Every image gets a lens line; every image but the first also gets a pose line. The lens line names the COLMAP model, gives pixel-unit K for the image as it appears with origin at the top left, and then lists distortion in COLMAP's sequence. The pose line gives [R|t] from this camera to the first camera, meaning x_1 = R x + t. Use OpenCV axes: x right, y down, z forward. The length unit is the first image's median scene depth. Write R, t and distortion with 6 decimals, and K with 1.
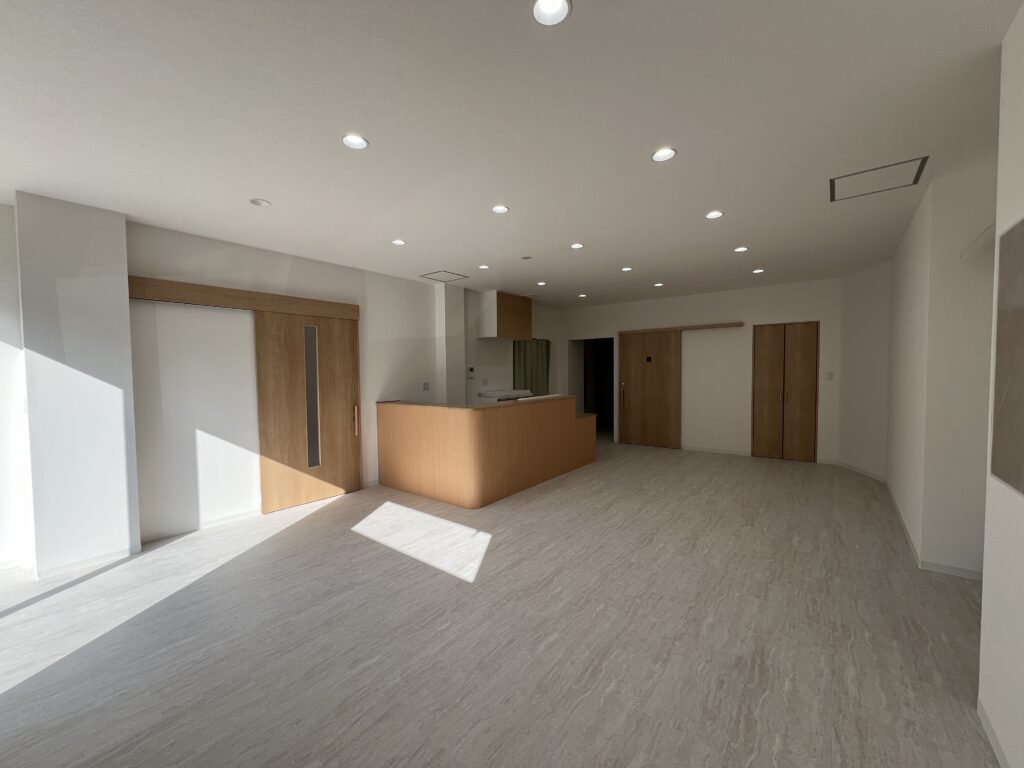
lens RADIAL K [[408.6, 0, 512.6], [0, 408.6, 387.8], [0, 0, 1]] dist [-0.001327, 0.000281]
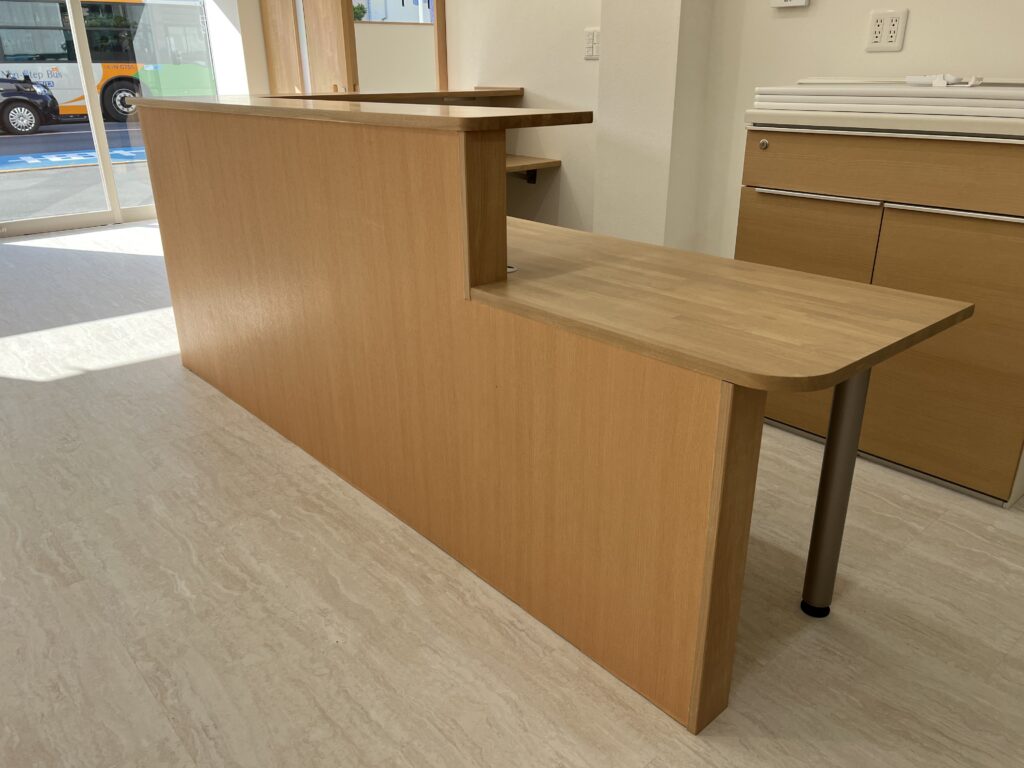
lens RADIAL K [[743.0, 0, 501.1], [0, 743.0, 393.4], [0, 0, 1]] dist [0.061943, 0.002802]
pose [[-0.183761, 0.393261, -0.900876, 0.753410], [-0.035352, 0.913246, 0.405872, 0.003995], [0.982335, 0.106431, -0.153916, 1.959771]]
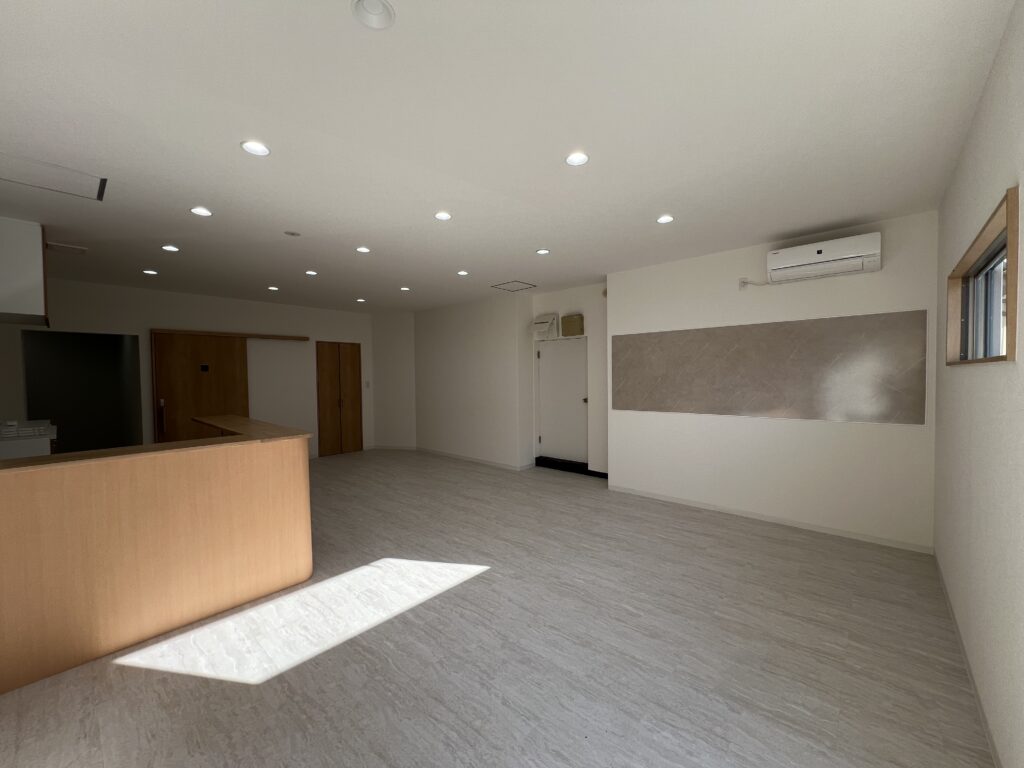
lens RADIAL K [[408.6, 0, 515.7], [0, 408.6, 386.6], [0, 0, 1]] dist [-0.001327, 0.000281]
pose [[0.054040, -0.017367, 0.998388, -1.045287], [0.054317, 0.998420, 0.014428, -0.027674], [-0.997060, 0.053450, 0.054898, 0.809882]]
